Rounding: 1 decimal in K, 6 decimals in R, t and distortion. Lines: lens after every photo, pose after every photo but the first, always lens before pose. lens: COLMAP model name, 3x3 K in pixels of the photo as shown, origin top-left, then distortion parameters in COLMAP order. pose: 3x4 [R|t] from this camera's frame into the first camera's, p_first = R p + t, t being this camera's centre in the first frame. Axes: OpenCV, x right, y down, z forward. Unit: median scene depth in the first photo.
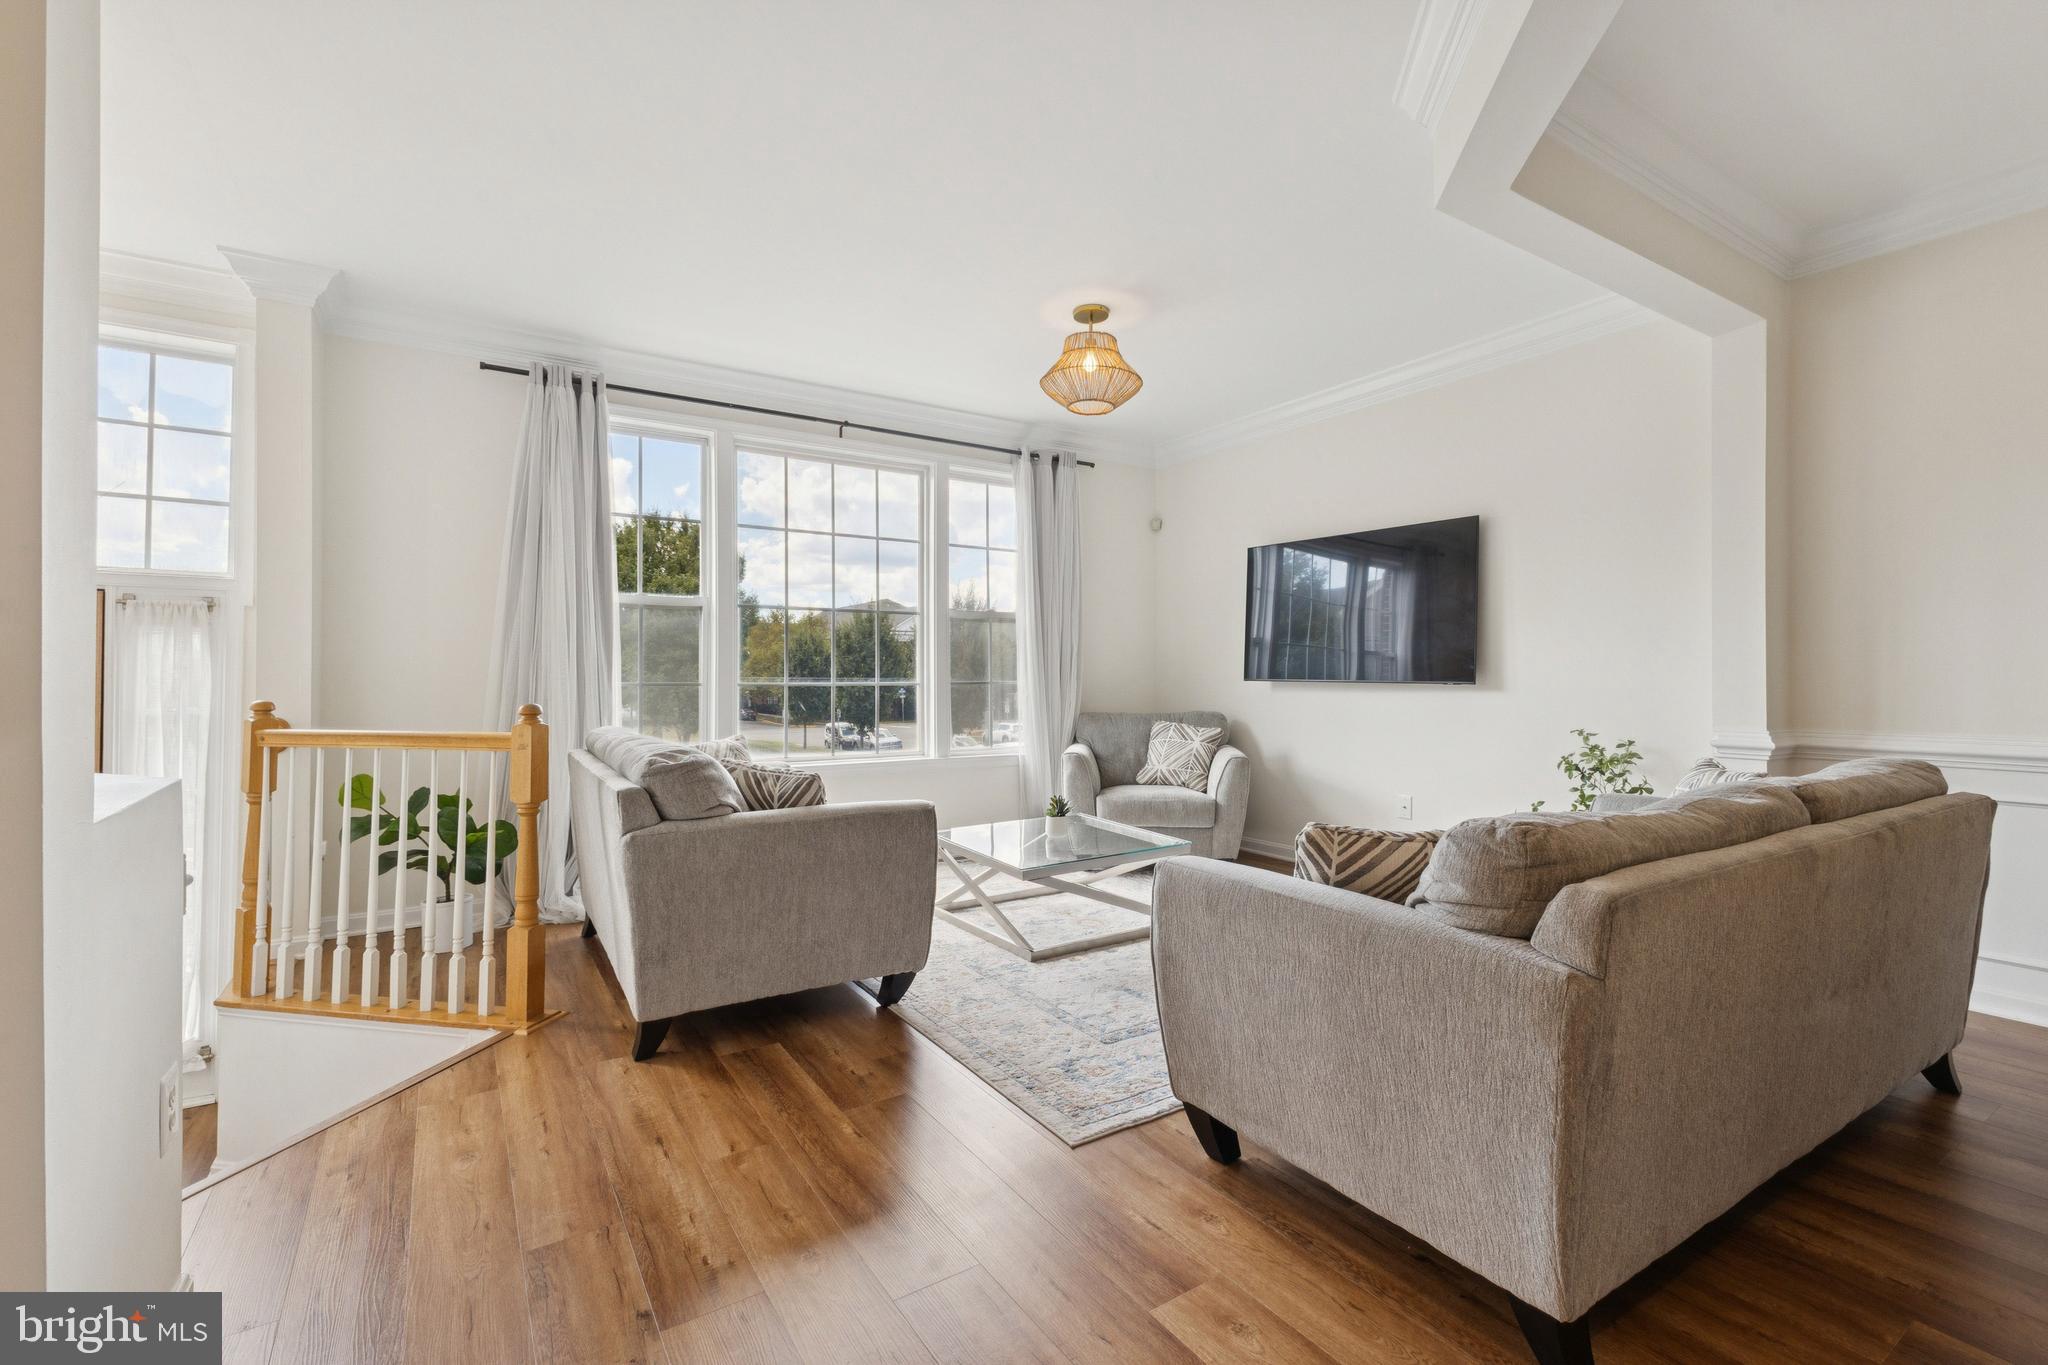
lens RADIAL K [[906.1, 0, 1029.6], [0, 906.1, 680.6], [0, 0, 1]] dist [0.016283, -0.002069]
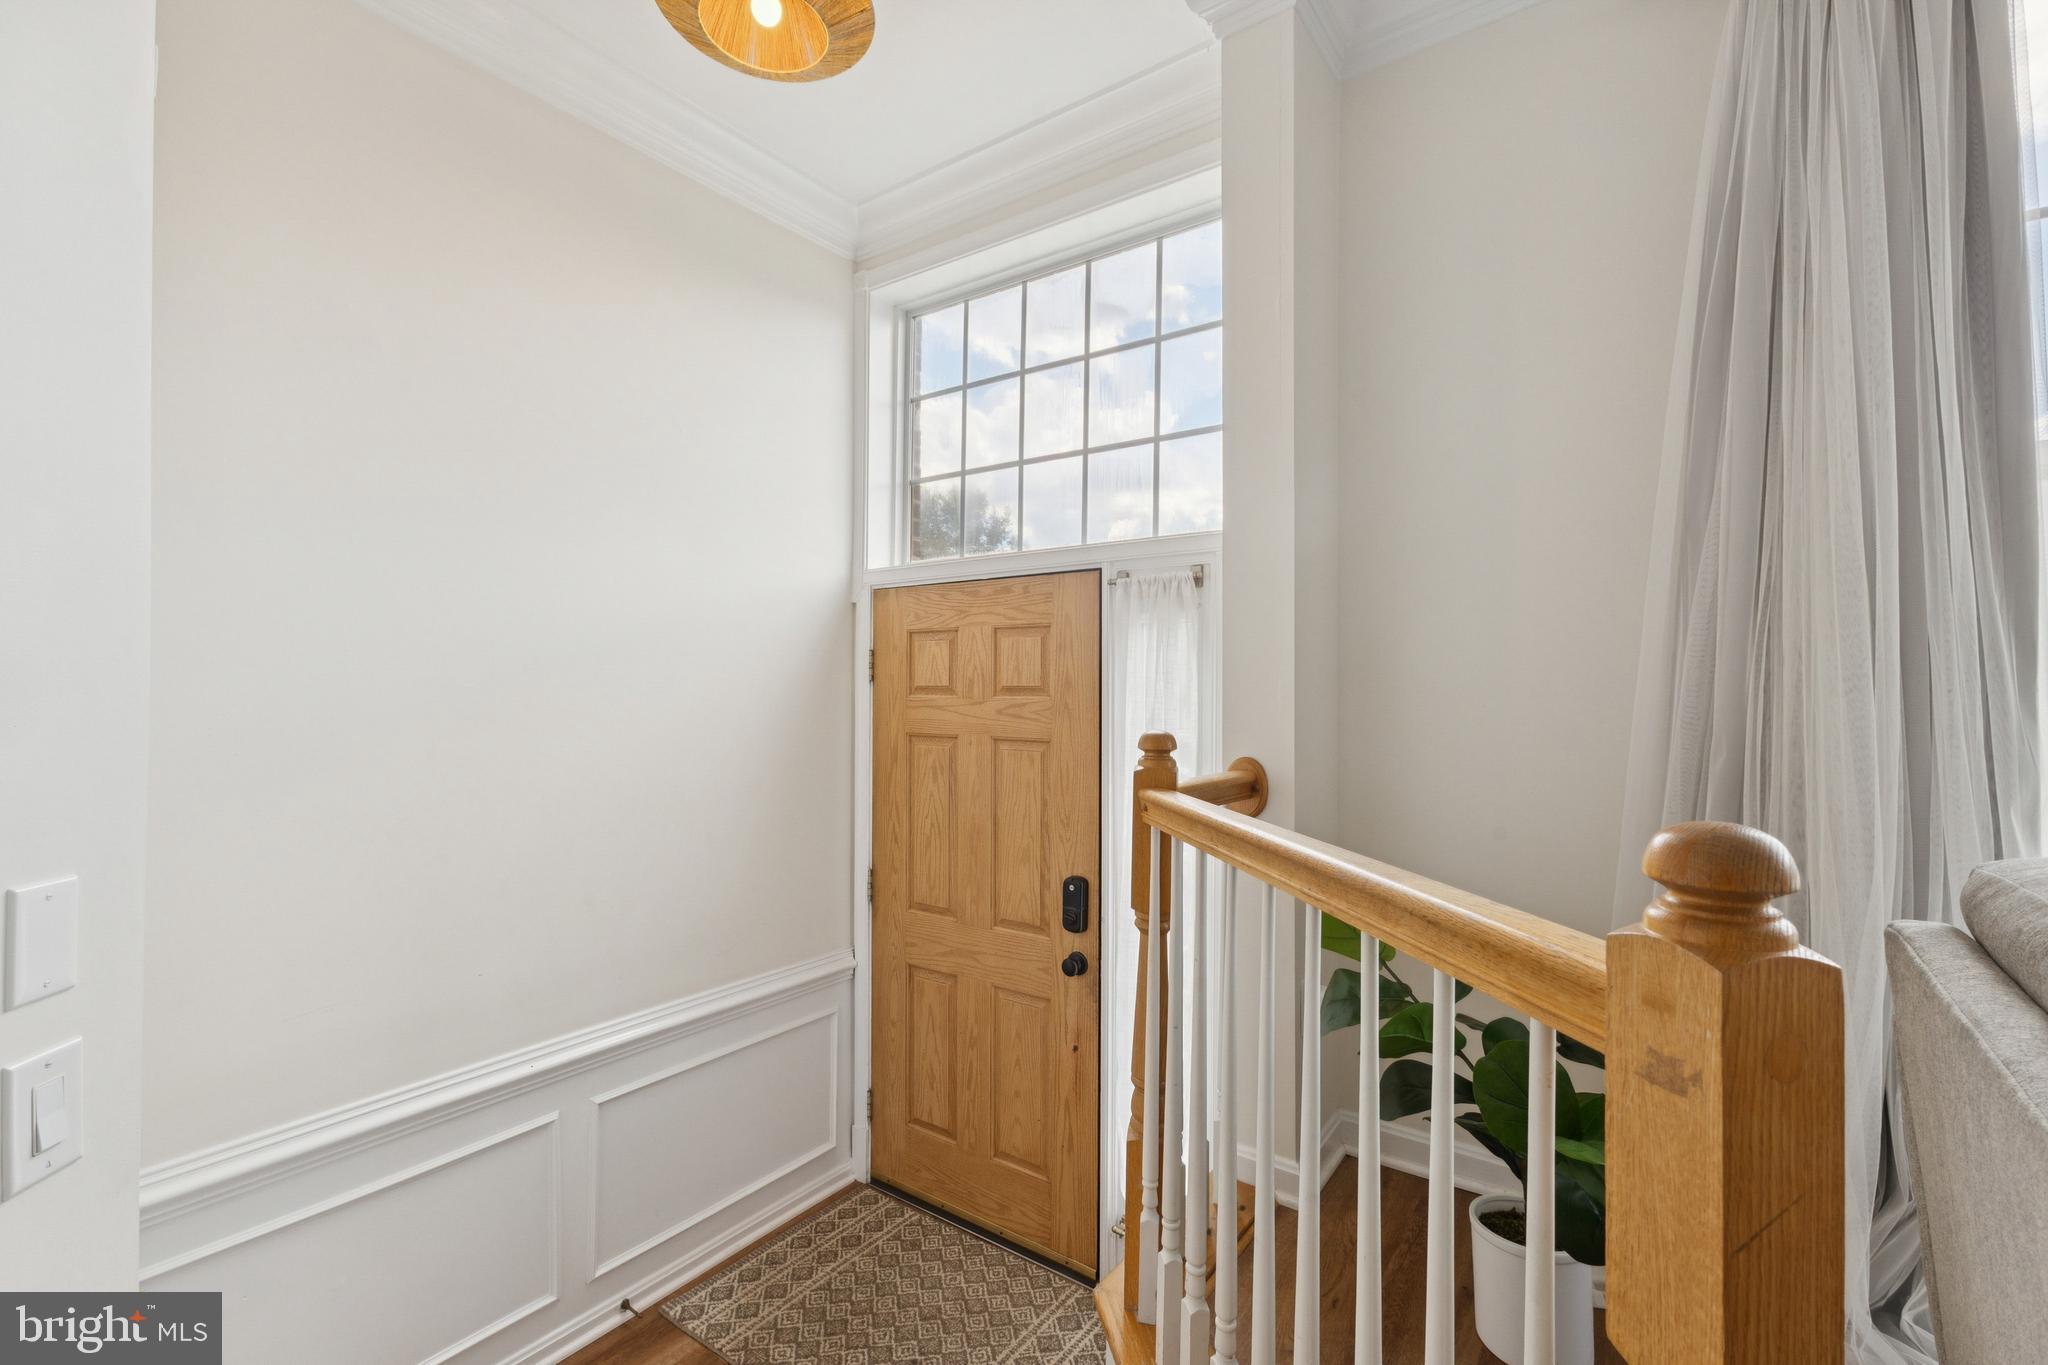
lens RADIAL K [[906.1, 0, 1027.3], [0, 906.1, 689.7], [0, 0, 1]] dist [0.016283, -0.002069]
pose [[0.381538, -0.007105, -0.924326, -0.354928], [0.004152, 0.999974, -0.005973, 0.001547], [0.924344, -0.001559, 0.381557, 0.658839]]
